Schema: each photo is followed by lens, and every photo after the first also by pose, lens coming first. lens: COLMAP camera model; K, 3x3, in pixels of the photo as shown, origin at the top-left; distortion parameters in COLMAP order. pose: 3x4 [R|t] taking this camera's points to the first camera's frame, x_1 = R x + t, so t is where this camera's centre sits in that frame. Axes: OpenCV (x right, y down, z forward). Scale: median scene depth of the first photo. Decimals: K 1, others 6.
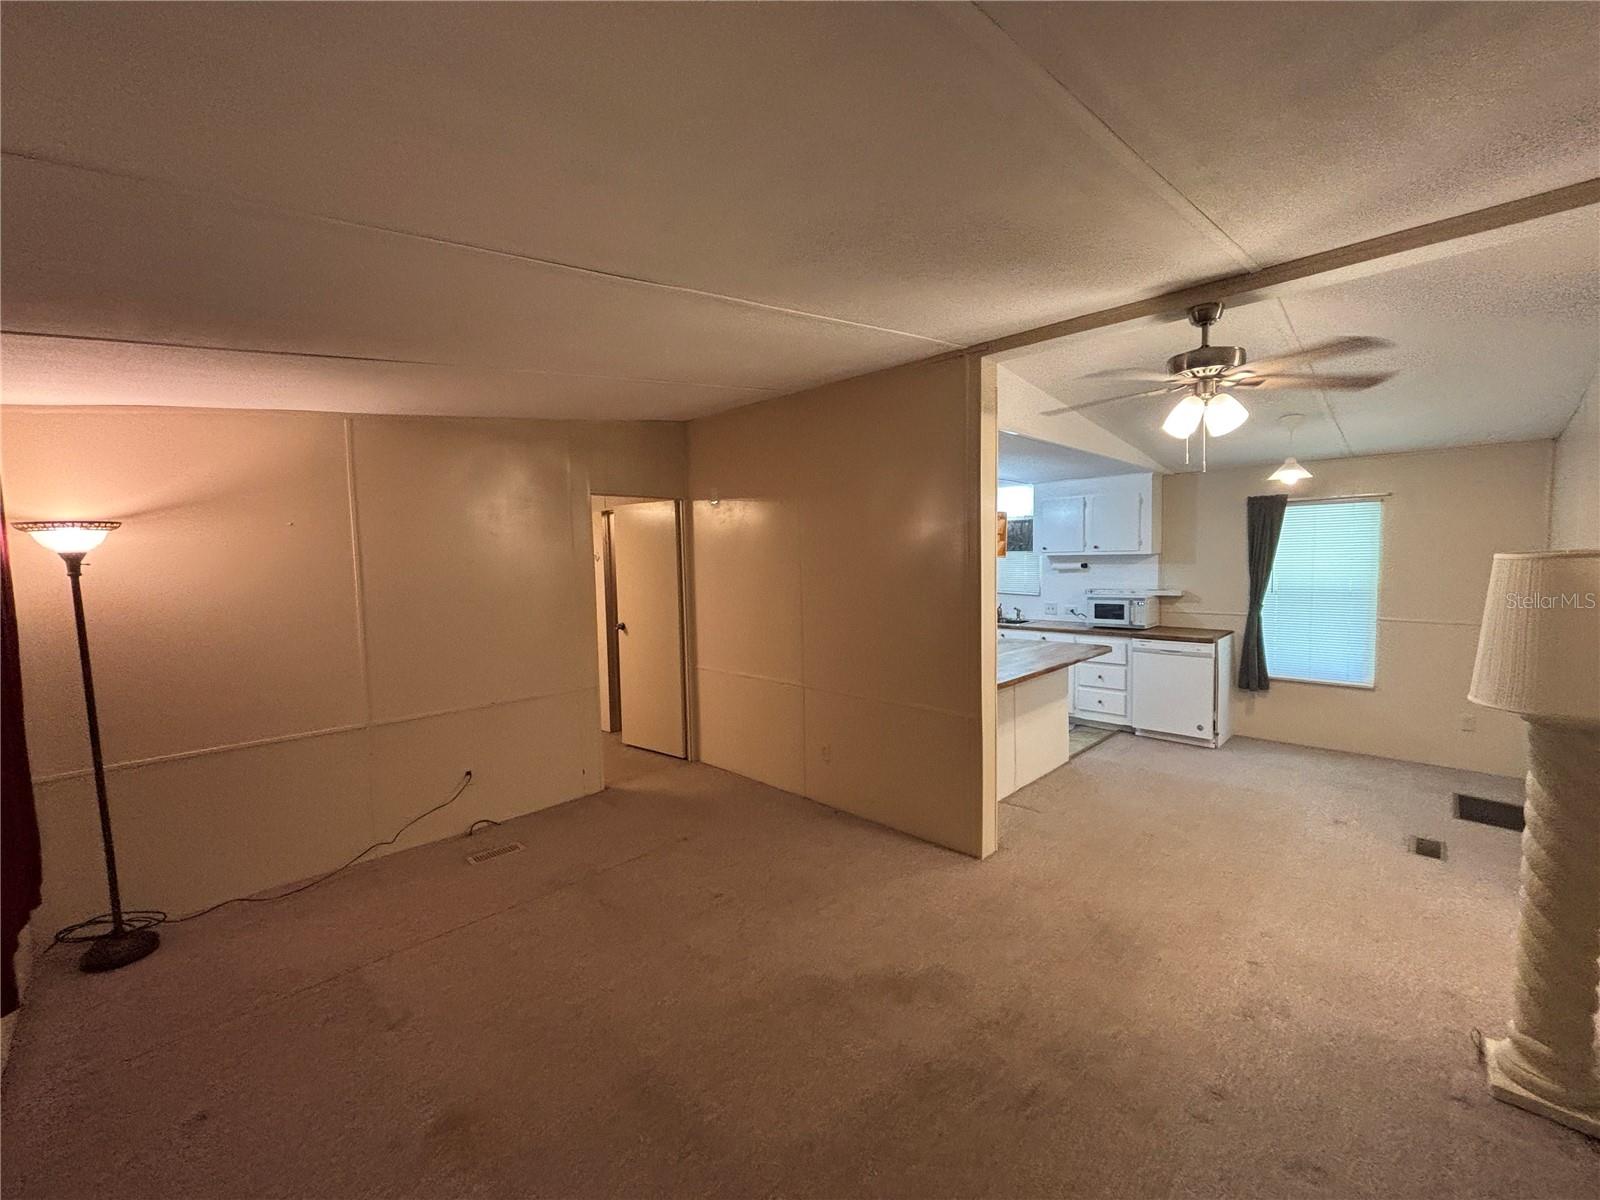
lens RADIAL K [[666.2, 0, 795.8], [0, 666.2, 604.9], [0, 0, 1]] dist [-0.002369, -0.000153]
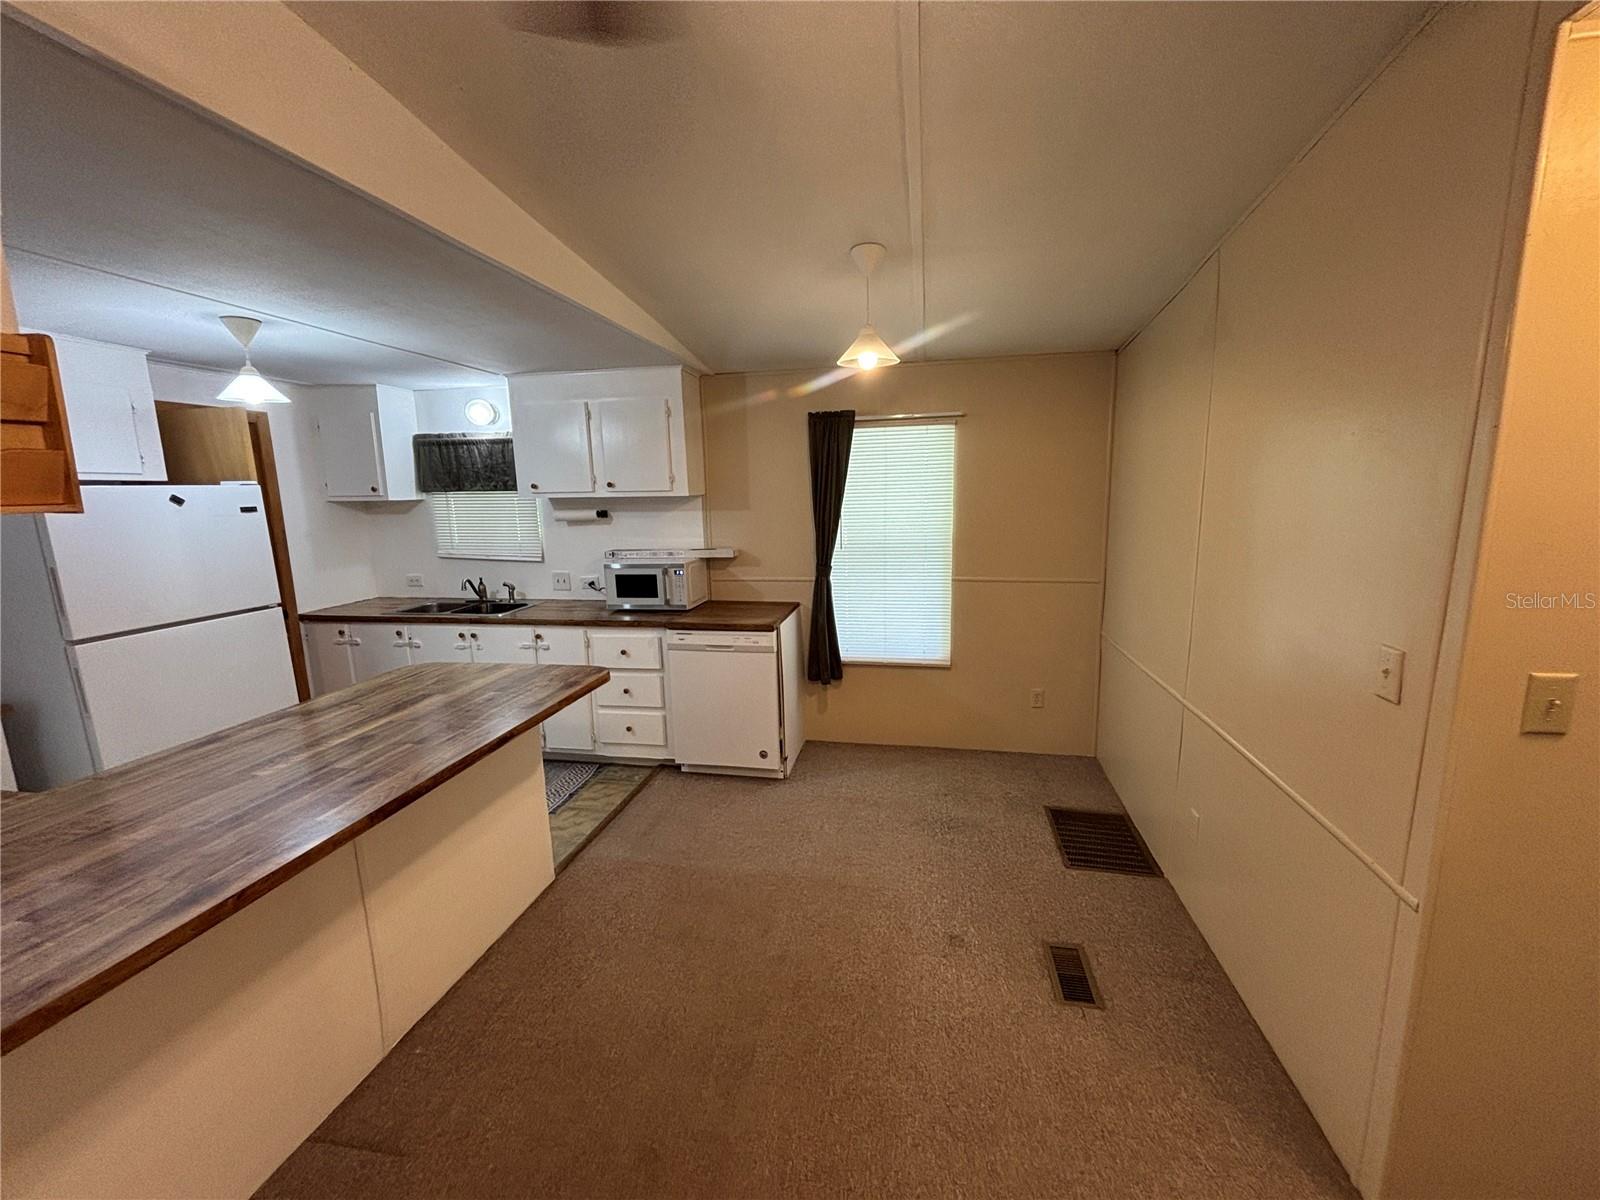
lens RADIAL K [[666.2, 0, 795.8], [0, 666.2, 604.9], [0, 0, 1]] dist [-0.002369, -0.000153]
pose [[0.840919, -0.087886, 0.533976, 0.261468], [0.041852, 0.994331, 0.097746, -0.029314], [-0.539540, -0.059848, 0.839830, 0.385083]]
